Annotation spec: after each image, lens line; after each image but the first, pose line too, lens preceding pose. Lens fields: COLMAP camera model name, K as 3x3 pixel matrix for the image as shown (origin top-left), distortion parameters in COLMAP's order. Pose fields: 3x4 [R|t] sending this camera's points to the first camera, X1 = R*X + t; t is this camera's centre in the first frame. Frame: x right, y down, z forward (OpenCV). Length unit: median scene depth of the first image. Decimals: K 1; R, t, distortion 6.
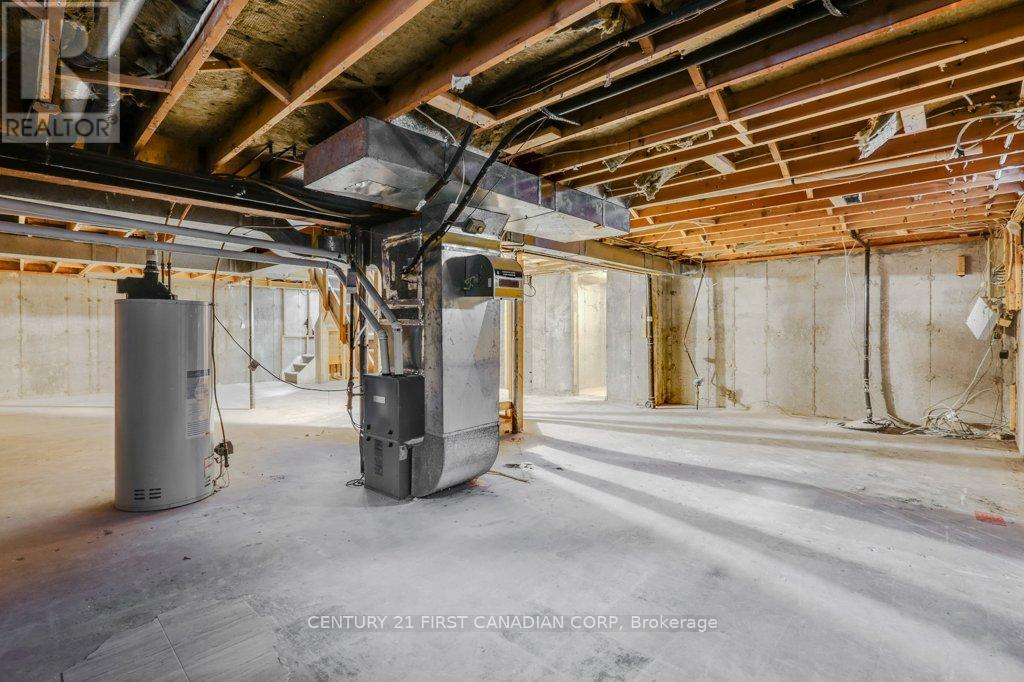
lens RADIAL K [[471.8, 0, 504.9], [0, 471.8, 337.3], [0, 0, 1]] dist [-0.024363, 0.000773]
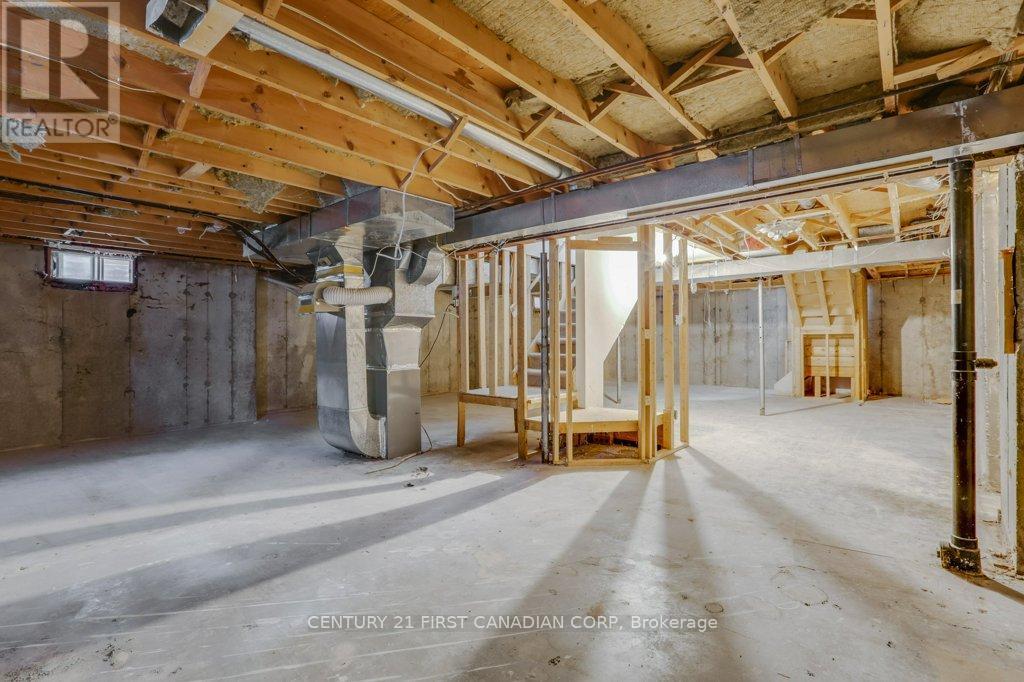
lens RADIAL K [[471.8, 0, 504.9], [0, 471.8, 337.3], [0, 0, 1]] dist [-0.024363, 0.000773]
pose [[0.054019, -0.003717, -0.998533, 1.174947], [-0.015668, 0.999867, -0.004569, -0.009894], [0.998417, 0.015892, 0.053953, 1.272931]]
